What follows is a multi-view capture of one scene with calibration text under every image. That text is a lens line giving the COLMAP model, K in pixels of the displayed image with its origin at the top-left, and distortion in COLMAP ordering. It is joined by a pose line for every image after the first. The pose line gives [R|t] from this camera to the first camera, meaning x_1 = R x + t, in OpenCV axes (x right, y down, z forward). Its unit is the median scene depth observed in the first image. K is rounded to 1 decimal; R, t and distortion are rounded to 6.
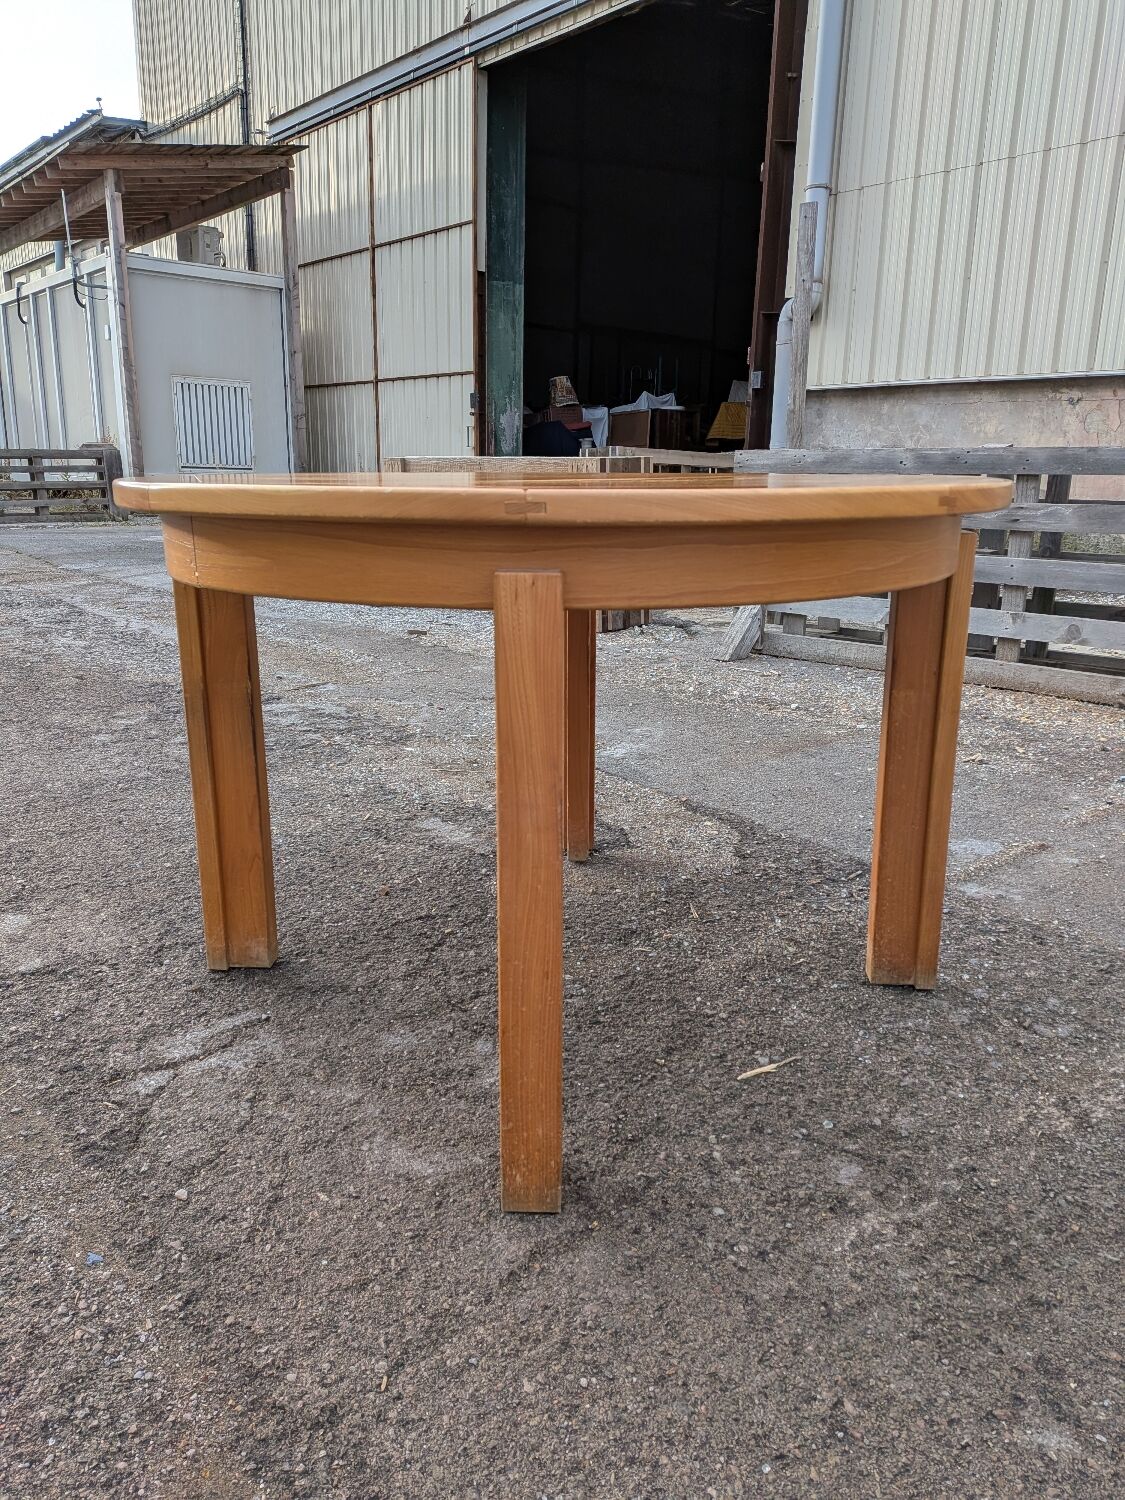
lens RADIAL K [[1073.9, 0, 567.3], [0, 1073.9, 760.3], [0, 0, 1]] dist [0.052913, -0.078036]
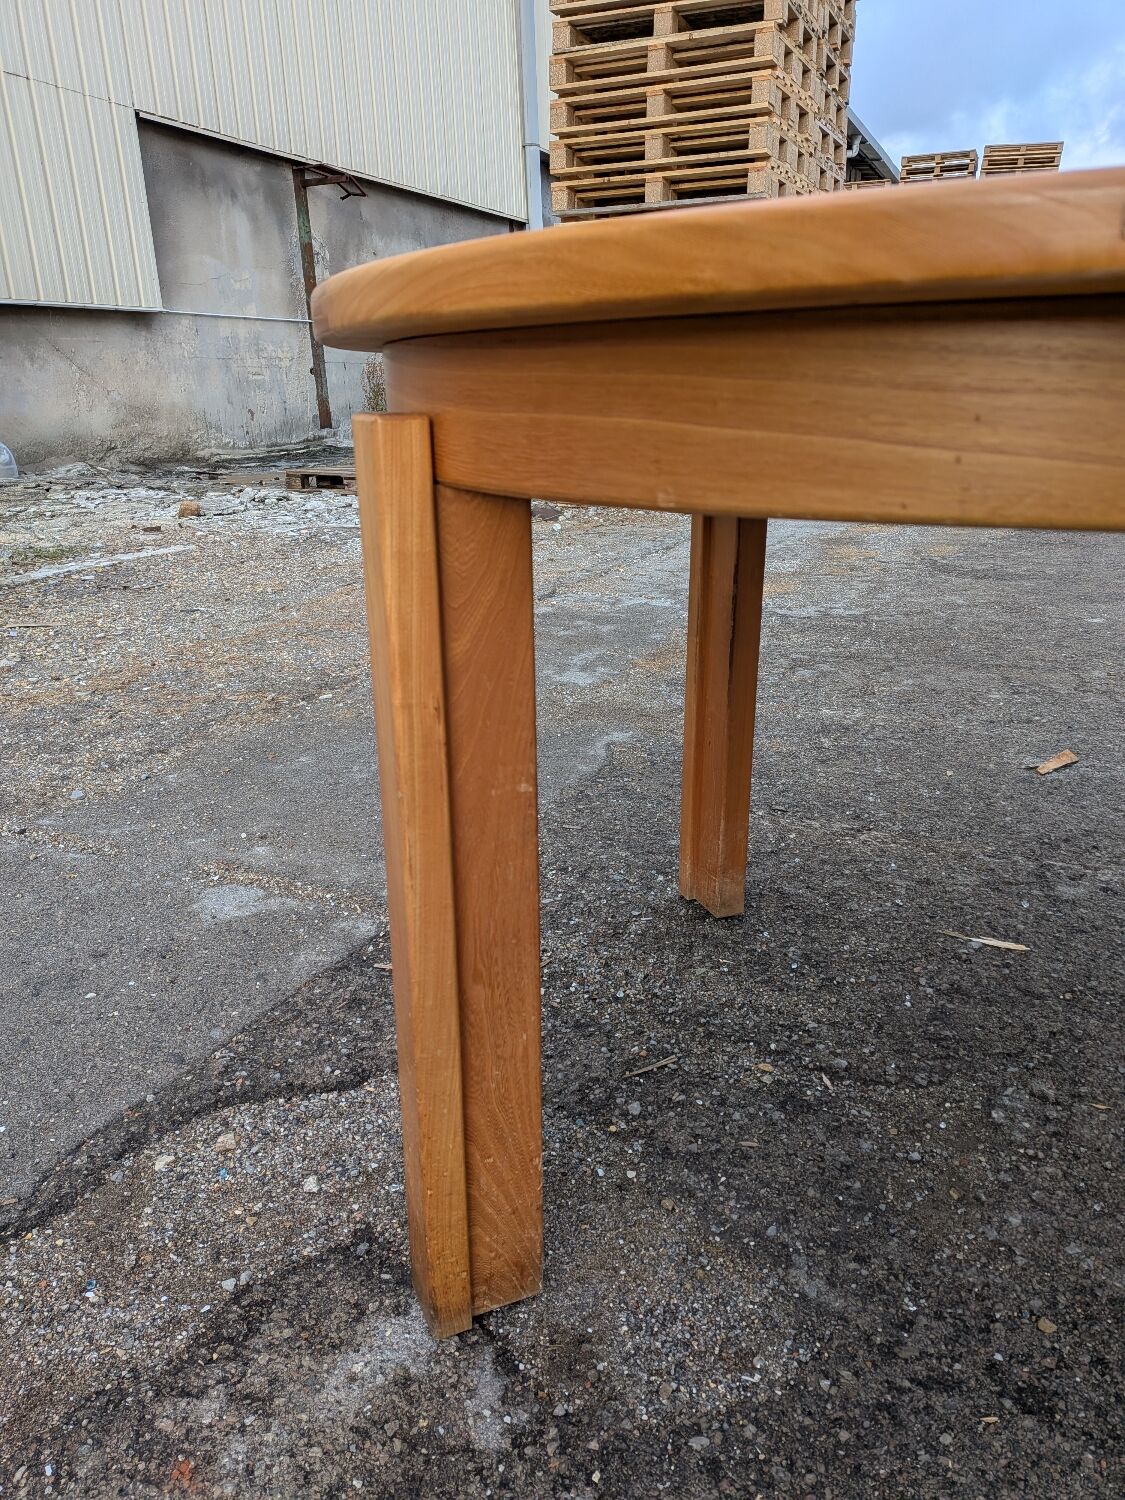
lens RADIAL K [[1073.9, 0, 563.2], [0, 1073.9, 760.7], [0, 0, 1]] dist [0.052913, -0.078036]
pose [[-0.432990, -0.293633, 0.852232, -0.227581], [0.259727, 0.864716, 0.429893, -0.196643], [-0.863169, 0.407487, -0.298149, 0.808787]]
